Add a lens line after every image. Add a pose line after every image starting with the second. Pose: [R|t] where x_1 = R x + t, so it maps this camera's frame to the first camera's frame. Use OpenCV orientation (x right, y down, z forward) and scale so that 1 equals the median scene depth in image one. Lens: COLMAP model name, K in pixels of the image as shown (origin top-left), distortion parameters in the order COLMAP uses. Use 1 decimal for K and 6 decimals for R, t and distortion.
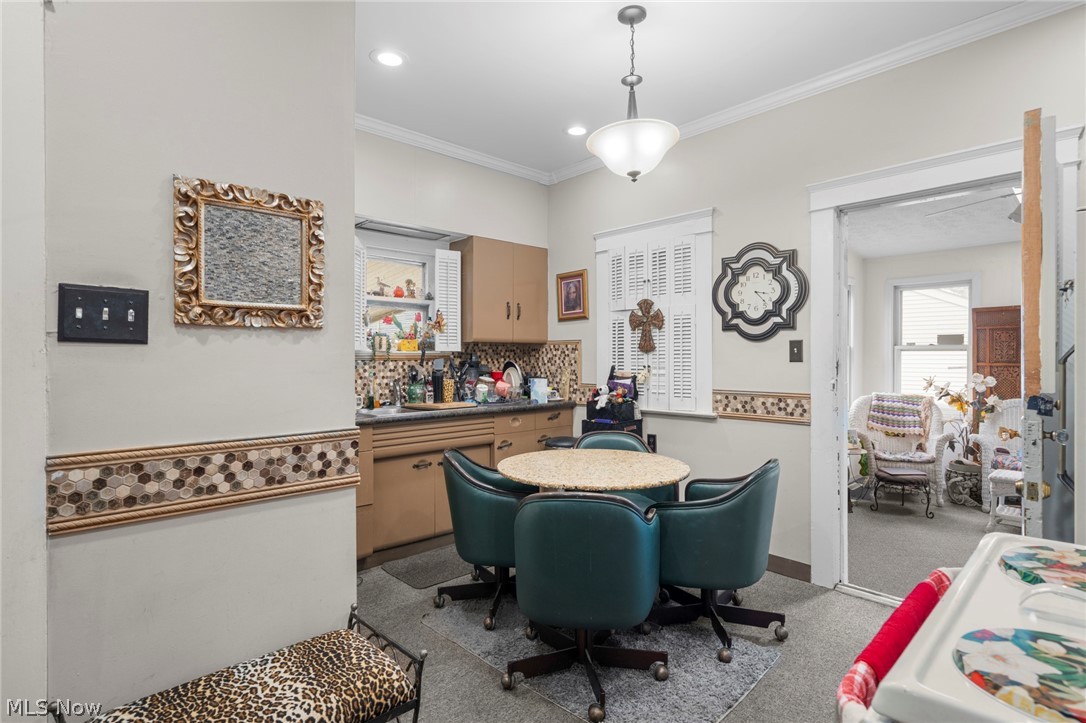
lens RADIAL K [[563.7, 0, 543.0], [0, 563.7, 361.5], [0, 0, 1]] dist [0.001657, 0.000104]
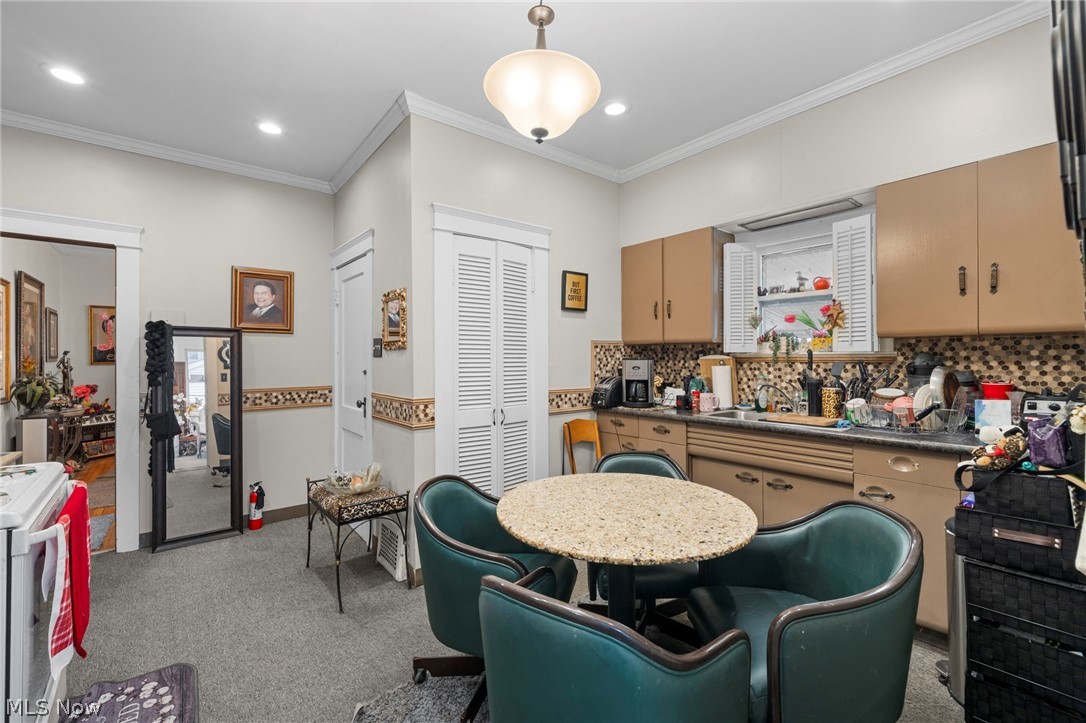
lens RADIAL K [[454.6, 0, 542.5], [0, 454.6, 355.0], [0, 0, 1]] dist [-0.000405, -0.000061]
pose [[-0.068842, 0.000375, -0.997628, 0.488317], [0.003992, 0.999992, 0.000100, -0.015933], [0.997620, -0.003976, -0.068843, 0.645959]]
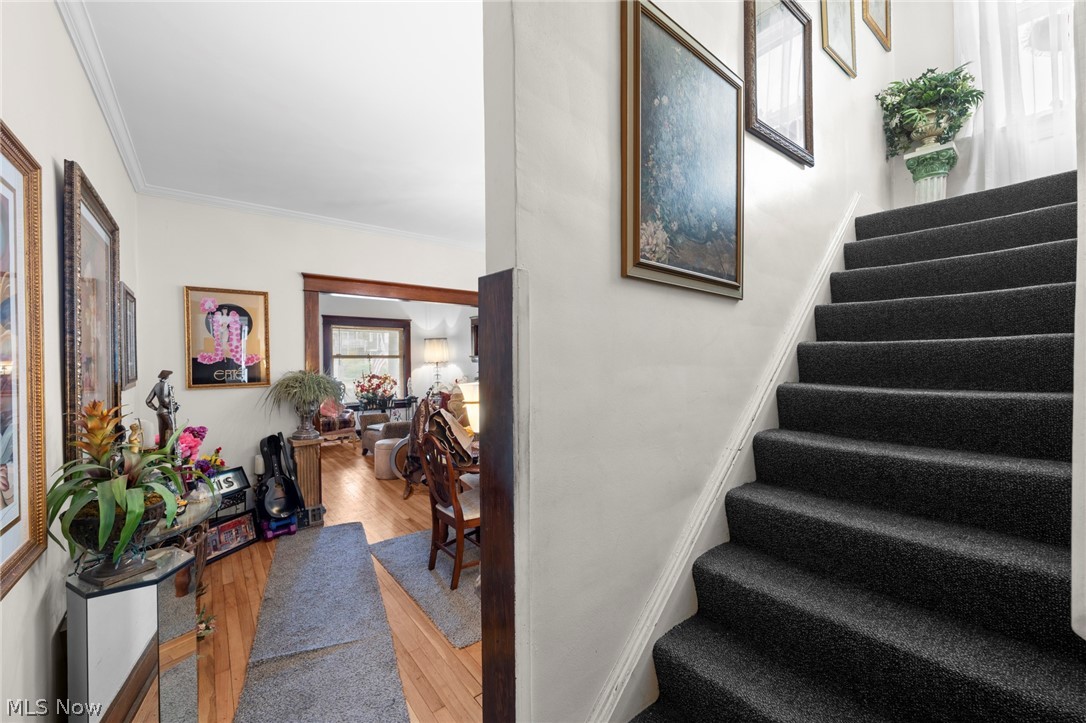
lens RADIAL K [[429.7, 0, 543.0], [0, 429.7, 361.5], [0, 0, 1]] dist [-0.000520, 0.000043]
pose [[-0.083878, 0.012523, -0.996397, 0.242781], [0.008565, 0.999893, 0.011846, -0.027573], [0.996439, -0.007541, -0.083977, 0.317545]]
